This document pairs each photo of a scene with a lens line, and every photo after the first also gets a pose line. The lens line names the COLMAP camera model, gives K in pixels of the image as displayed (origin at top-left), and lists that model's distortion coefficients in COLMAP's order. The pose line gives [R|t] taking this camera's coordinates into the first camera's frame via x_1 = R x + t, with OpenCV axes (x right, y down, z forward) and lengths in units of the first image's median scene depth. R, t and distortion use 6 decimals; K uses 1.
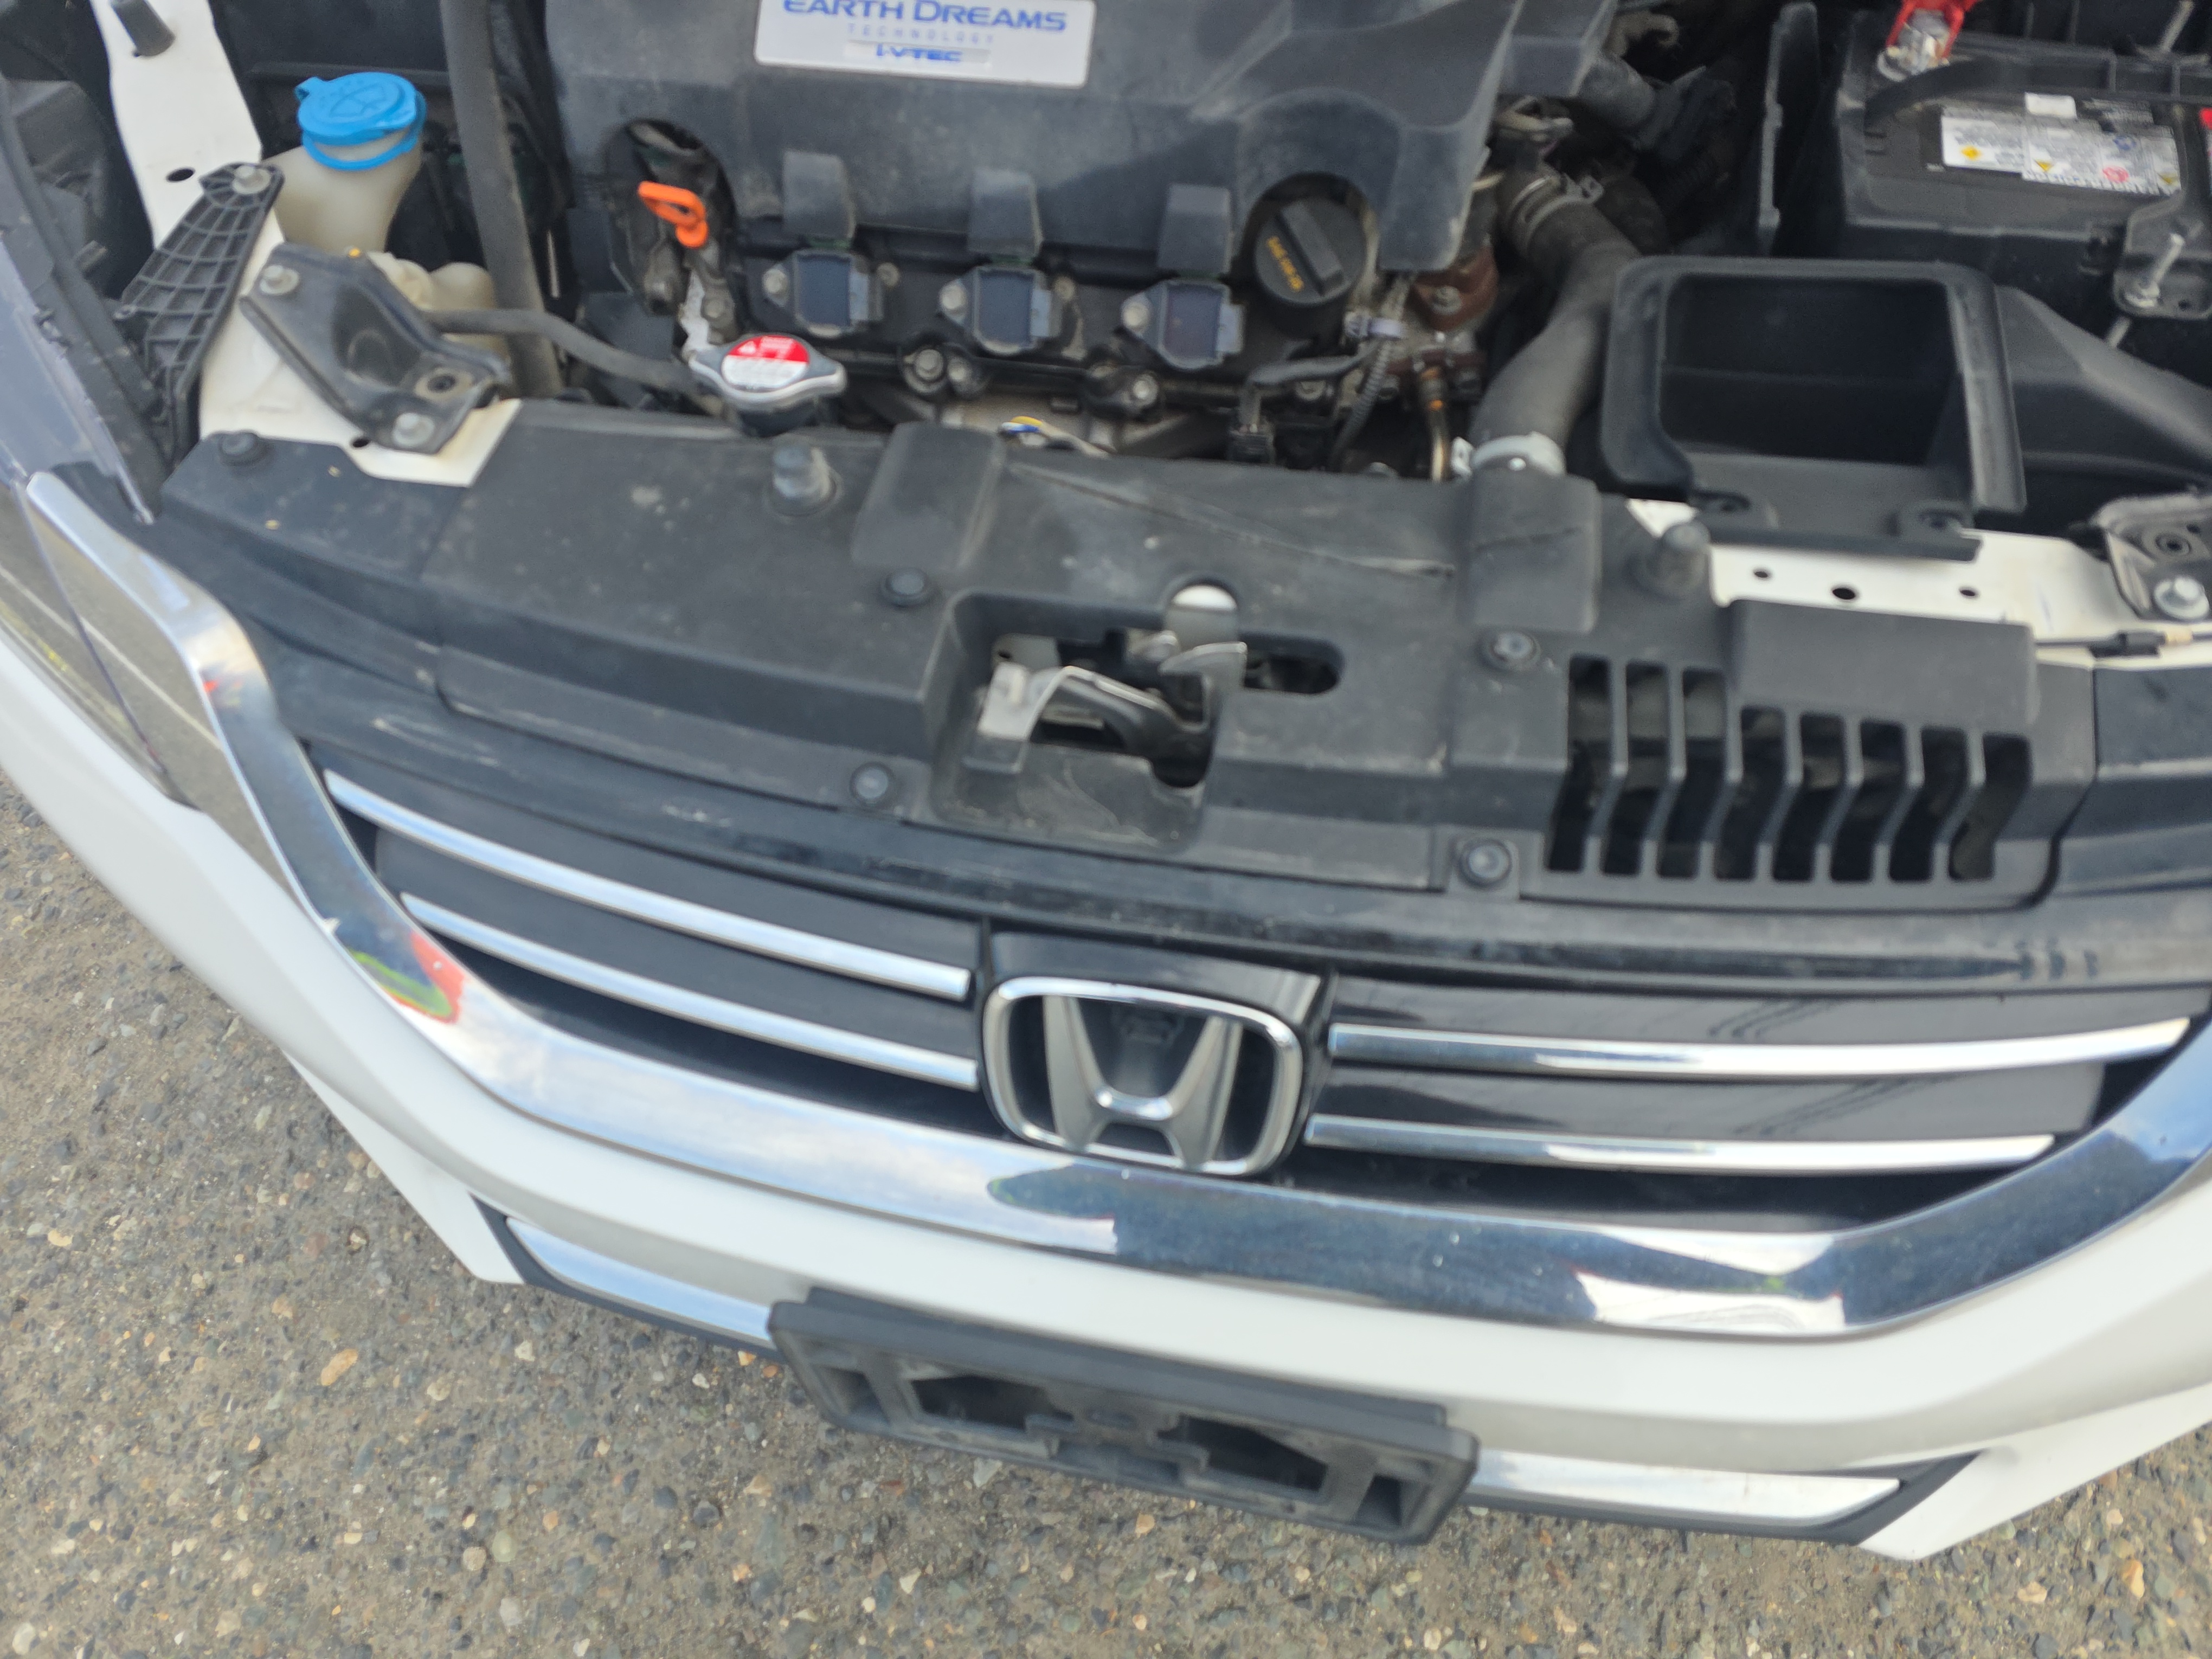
lens RADIAL K [[1492.6, 0, 1090.1], [0, 1492.6, 851.9], [0, 0, 1]] dist [0.047007, -0.057974]
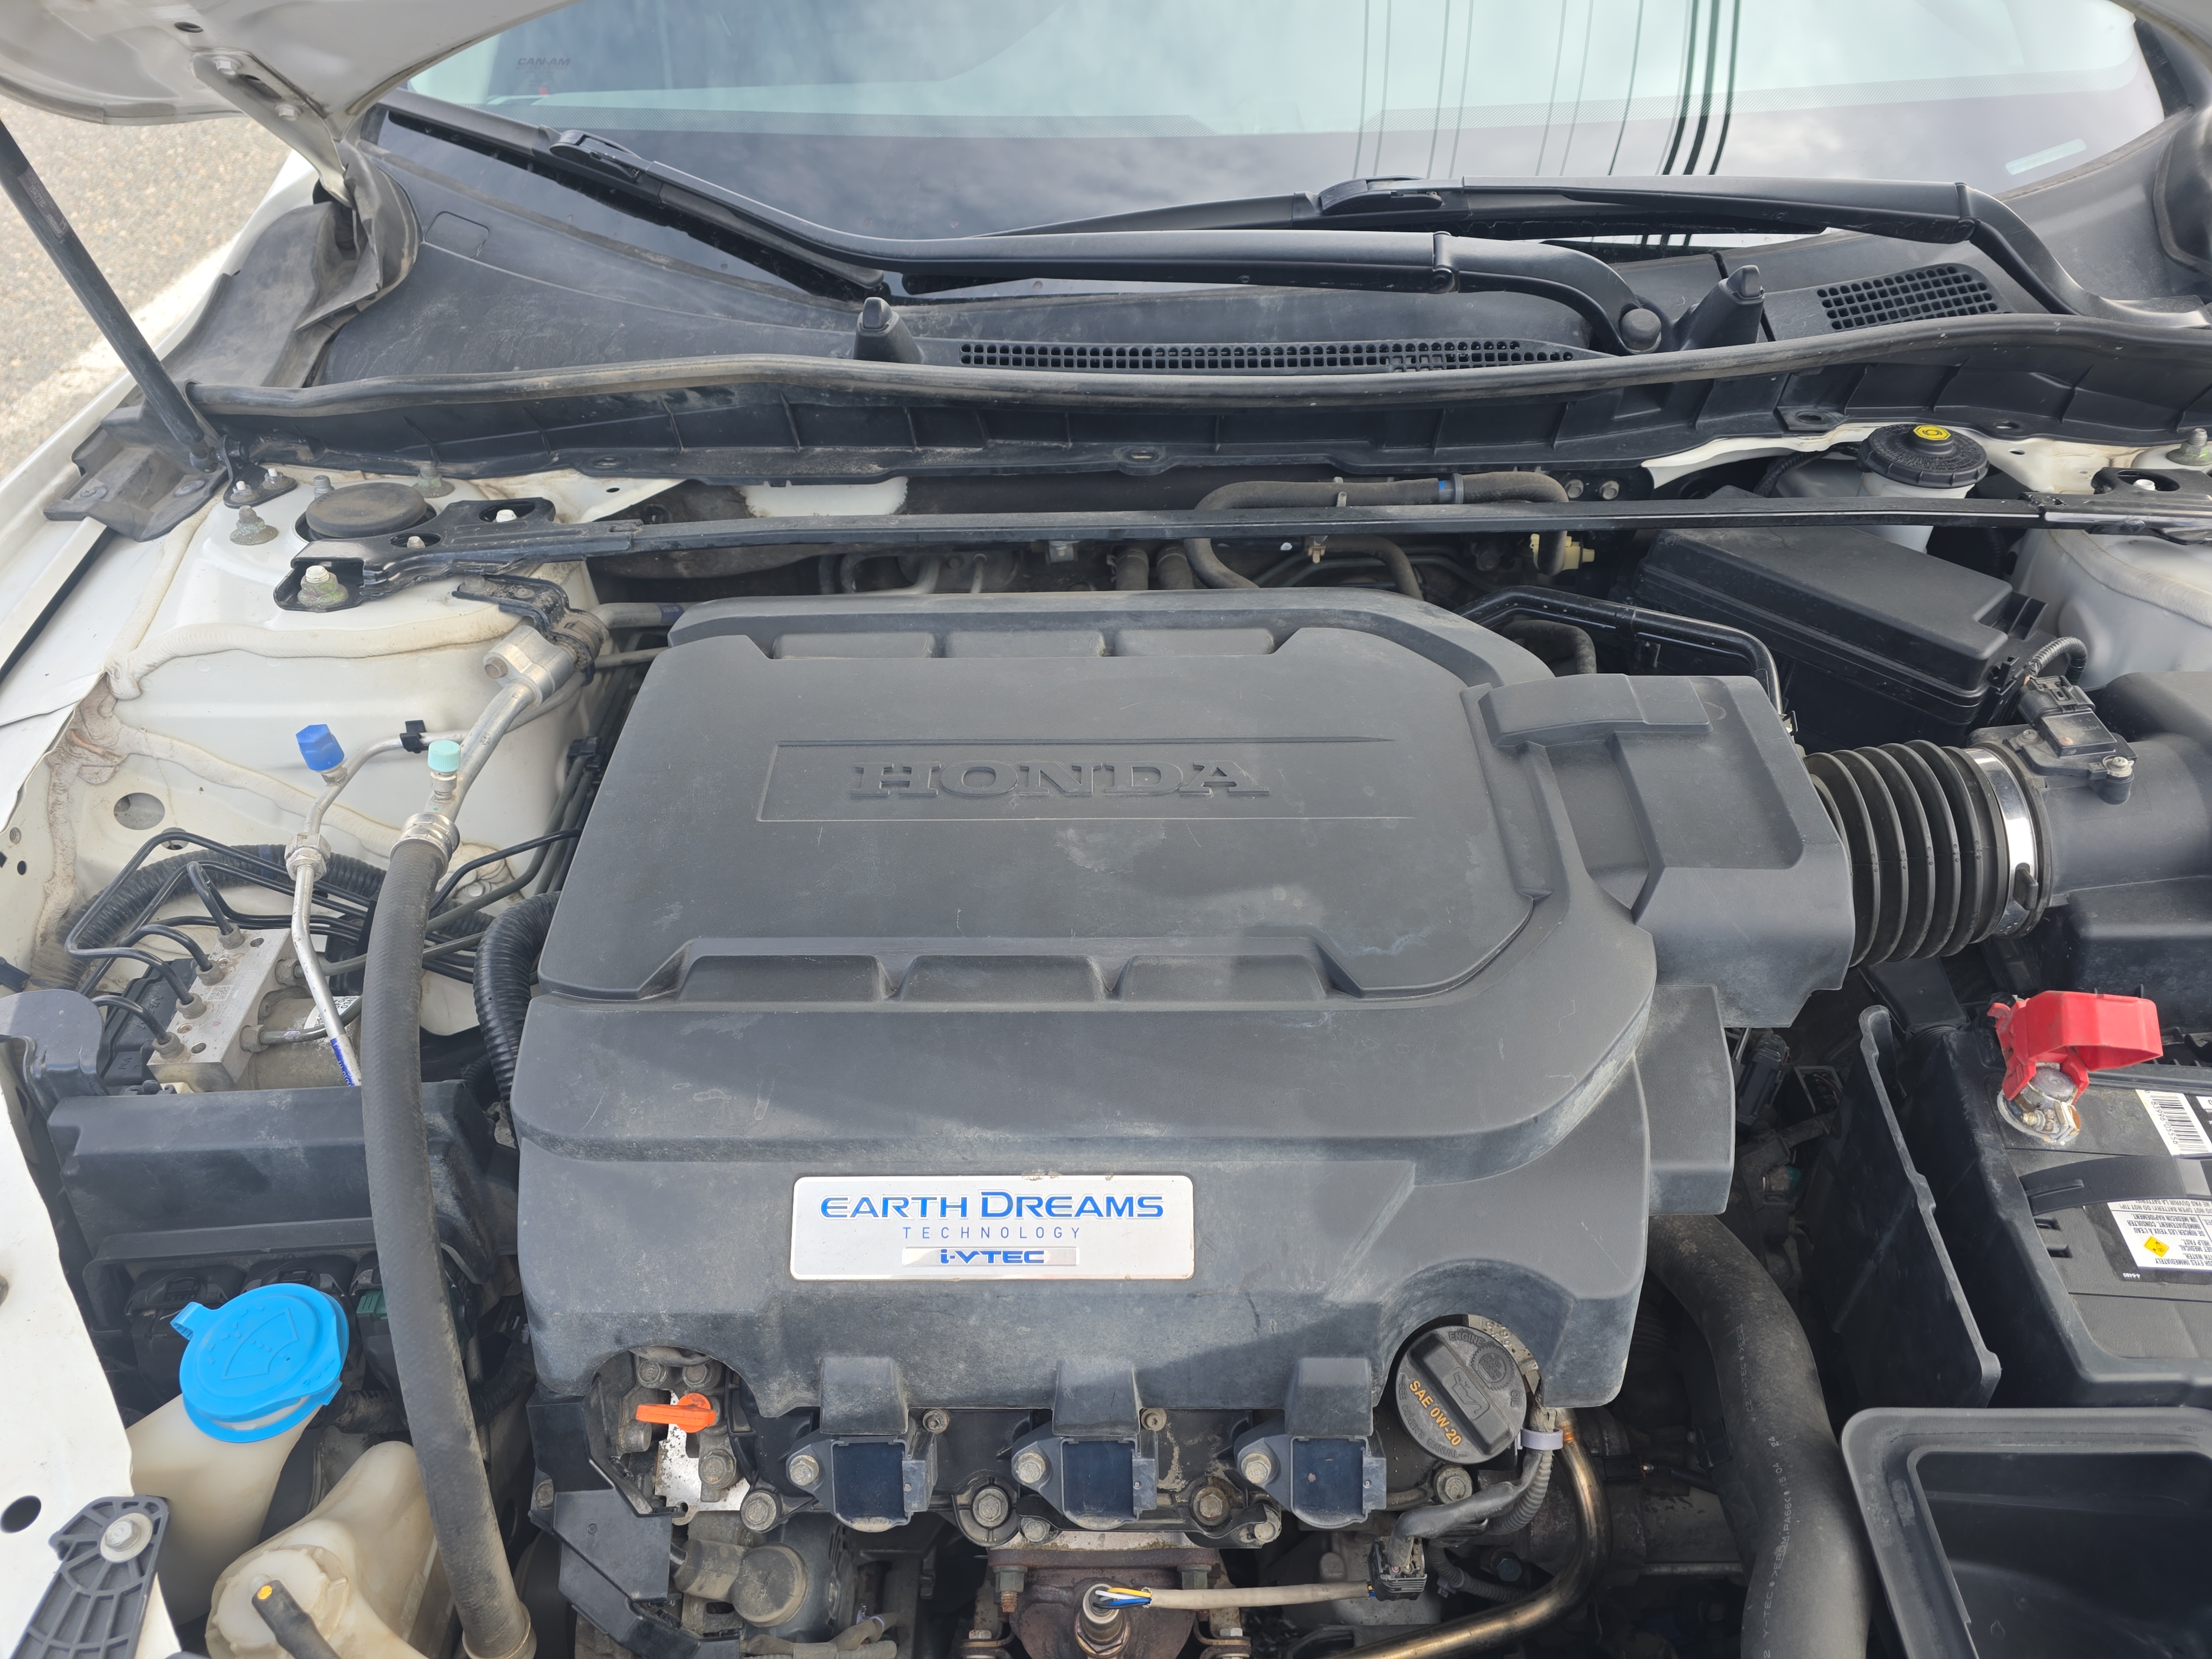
lens RADIAL K [[1492.6, 0, 1100.3], [0, 1492.6, 837.7], [0, 0, 1]] dist [0.047007, -0.057974]
pose [[0.982132, -0.102325, 0.157943, -0.173003], [0.139393, 0.959392, -0.245230, -0.574389], [-0.126436, 0.262864, 0.956513, 0.136660]]
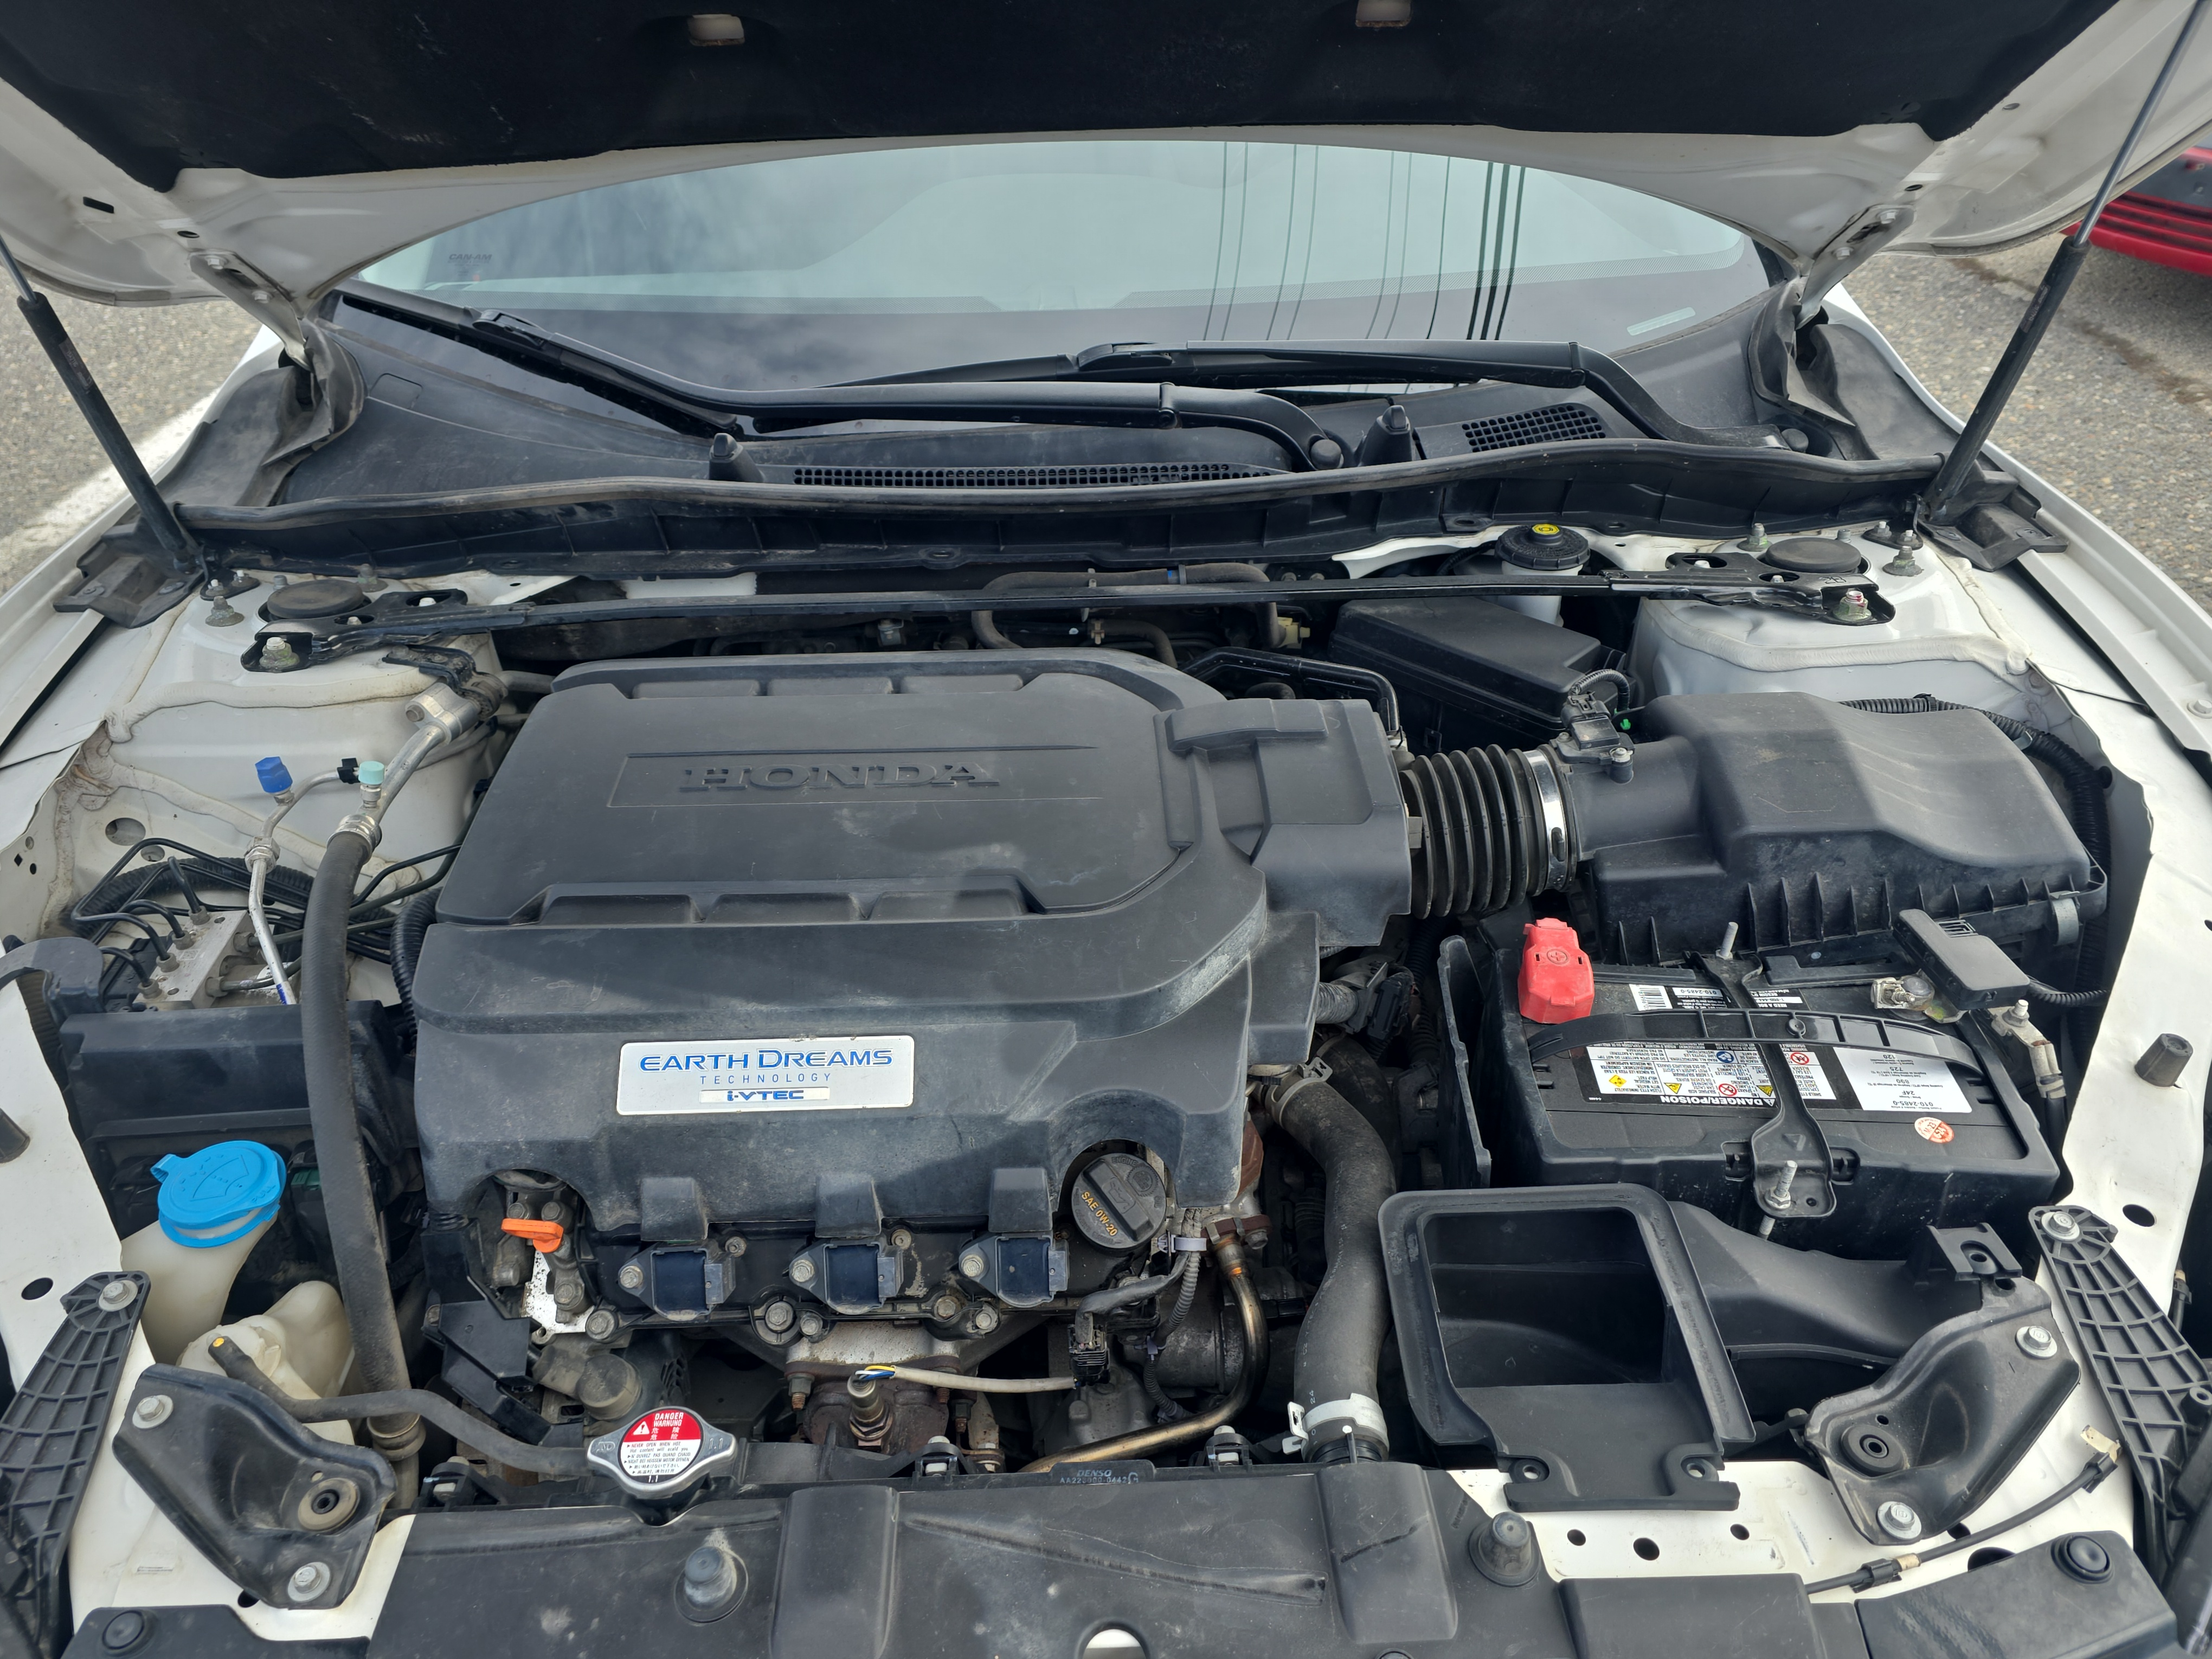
lens RADIAL K [[1492.6, 0, 1095.1], [0, 1492.6, 846.3], [0, 0, 1]] dist [0.047007, -0.057974]
pose [[0.974827, -0.103607, 0.197428, -0.078522], [0.165559, 0.929453, -0.329707, -0.303215], [-0.149341, 0.354093, 0.923209, -0.182273]]
